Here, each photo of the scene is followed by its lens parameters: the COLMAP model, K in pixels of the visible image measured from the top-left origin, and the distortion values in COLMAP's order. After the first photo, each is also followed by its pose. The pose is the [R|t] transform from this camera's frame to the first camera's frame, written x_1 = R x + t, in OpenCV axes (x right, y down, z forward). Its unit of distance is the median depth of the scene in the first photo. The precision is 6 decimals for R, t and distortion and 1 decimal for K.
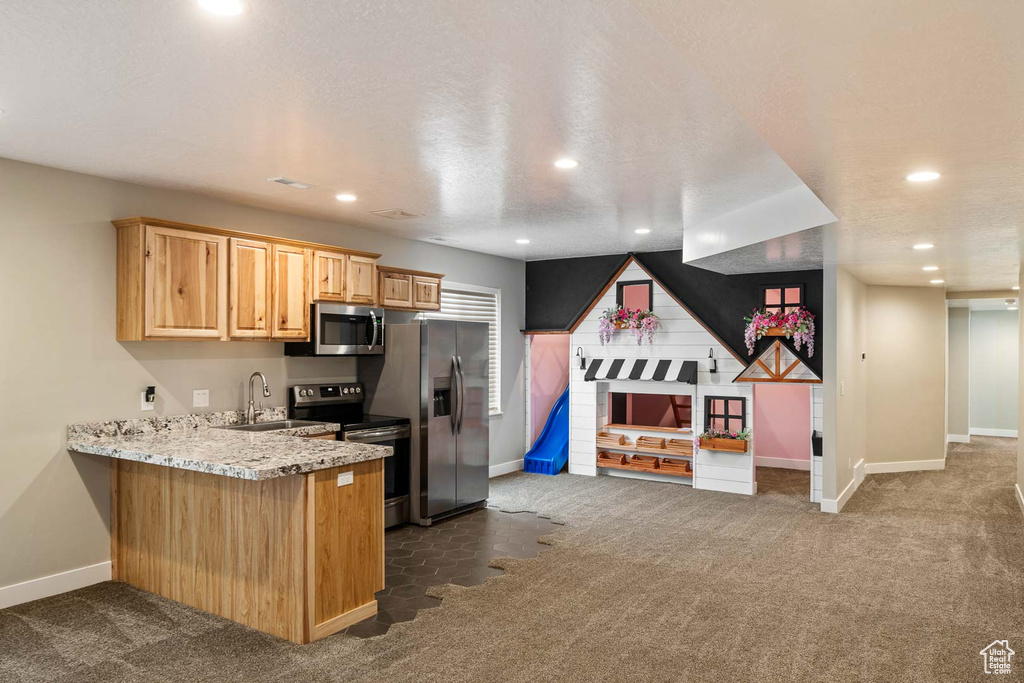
lens RADIAL K [[704.8, 0, 511.6], [0, 704.8, 347.5], [0, 0, 1]] dist [-0.009105, 0.000221]
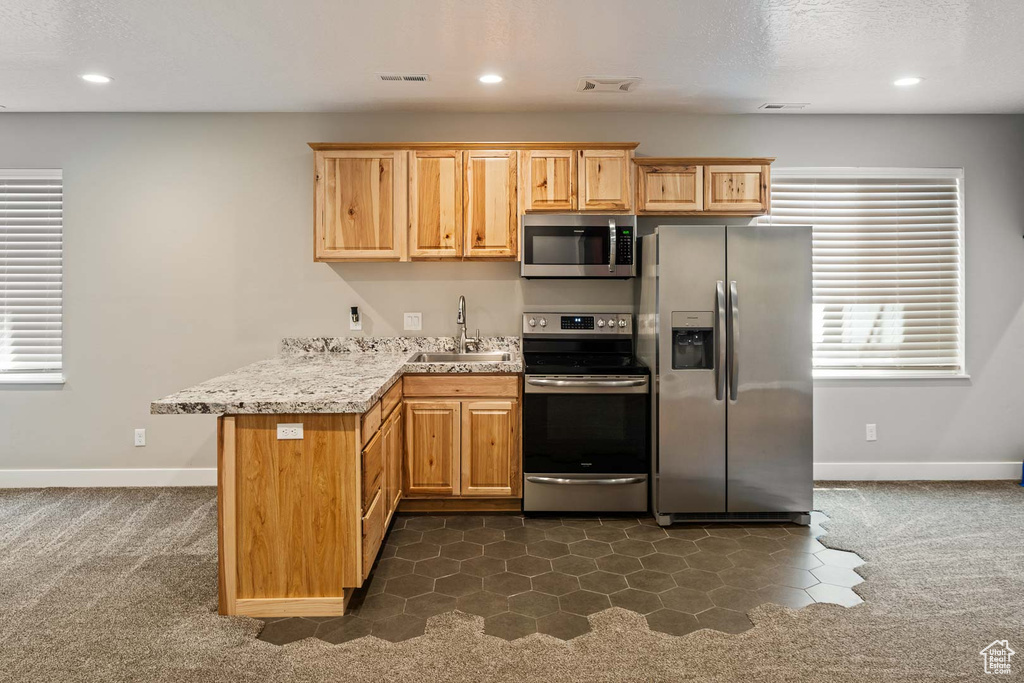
lens RADIAL K [[704.8, 0, 516.1], [0, 704.8, 263.5], [0, 0, 1]] dist [-0.009105, 0.000221]
pose [[0.556428, -0.008663, -0.830851, 0.459480], [0.003724, 0.999962, -0.007932, 0.001243], [0.830888, 0.001320, 0.556439, 0.608020]]
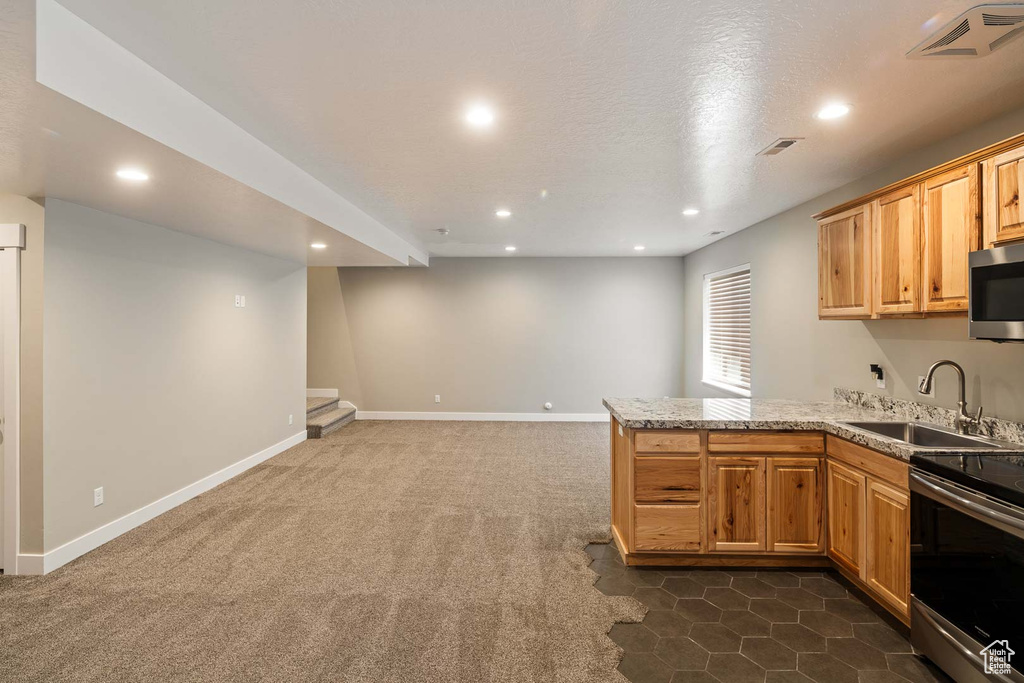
lens RADIAL K [[499.4, 0, 513.1], [0, 499.4, 320.4], [0, 0, 1]] dist [0.005499, -0.003584]
pose [[-0.856927, -0.009486, -0.515351, 0.307553], [-0.004394, 0.999929, -0.011098, 0.001593], [0.515419, -0.007245, -0.856908, 1.318537]]
